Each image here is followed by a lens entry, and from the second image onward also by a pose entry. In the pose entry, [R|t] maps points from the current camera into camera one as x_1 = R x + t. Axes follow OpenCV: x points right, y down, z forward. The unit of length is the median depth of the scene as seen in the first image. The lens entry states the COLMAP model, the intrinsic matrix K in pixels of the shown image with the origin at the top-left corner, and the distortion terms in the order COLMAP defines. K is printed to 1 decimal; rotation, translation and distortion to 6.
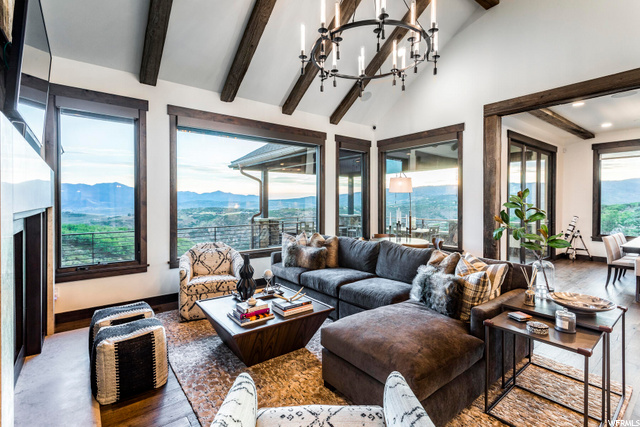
lens RADIAL K [[308.6, 0, 321.8], [0, 308.6, 203.5], [0, 0, 1]] dist [0.005210, 0.000211]
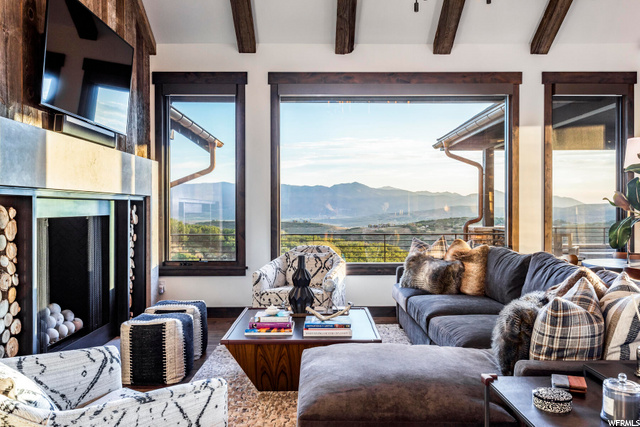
lens RADIAL K [[490.9, 0, 320.0], [0, 490.9, 213.5], [0, 0, 1]] dist [0.000987, 0.001393]
pose [[0.791000, 0.003106, -0.611808, 0.389018], [0.000947, 0.999980, 0.006301, 0.041011], [0.611815, -0.005563, 0.790981, 0.062604]]
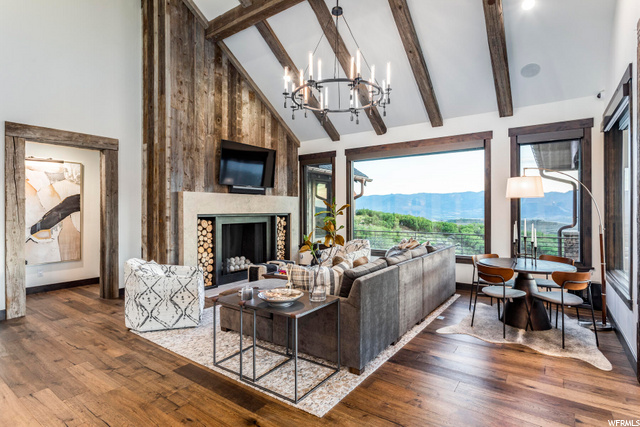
lens RADIAL K [[323.4, 0, 320.0], [0, 323.4, 213.5], [0, 0, 1]] dist [-0.001649, -0.000227]
pose [[0.286082, 0.007021, -0.958179, 1.034249], [-0.002837, 0.999975, 0.006480, -0.002903], [0.958201, 0.000864, 0.286095, 0.395873]]
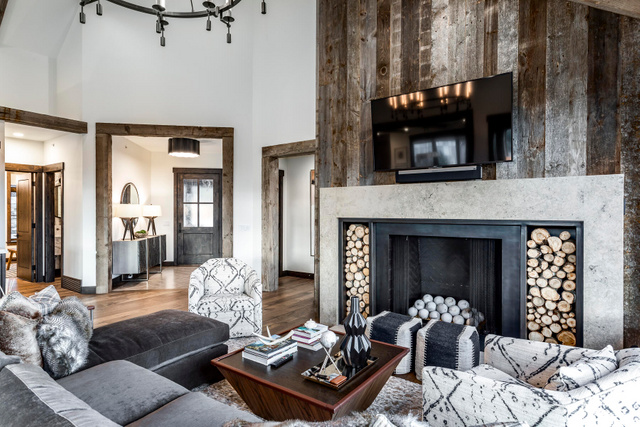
lens RADIAL K [[354.0, 0, 320.0], [0, 354.0, 213.5], [0, 0, 1]] dist [0.002824, 0.000332]
pose [[-0.955683, -0.002343, -0.294388, 0.040976], [-0.005264, 0.999944, 0.009131, -0.011077], [0.294350, 0.010276, -0.955642, 1.237378]]
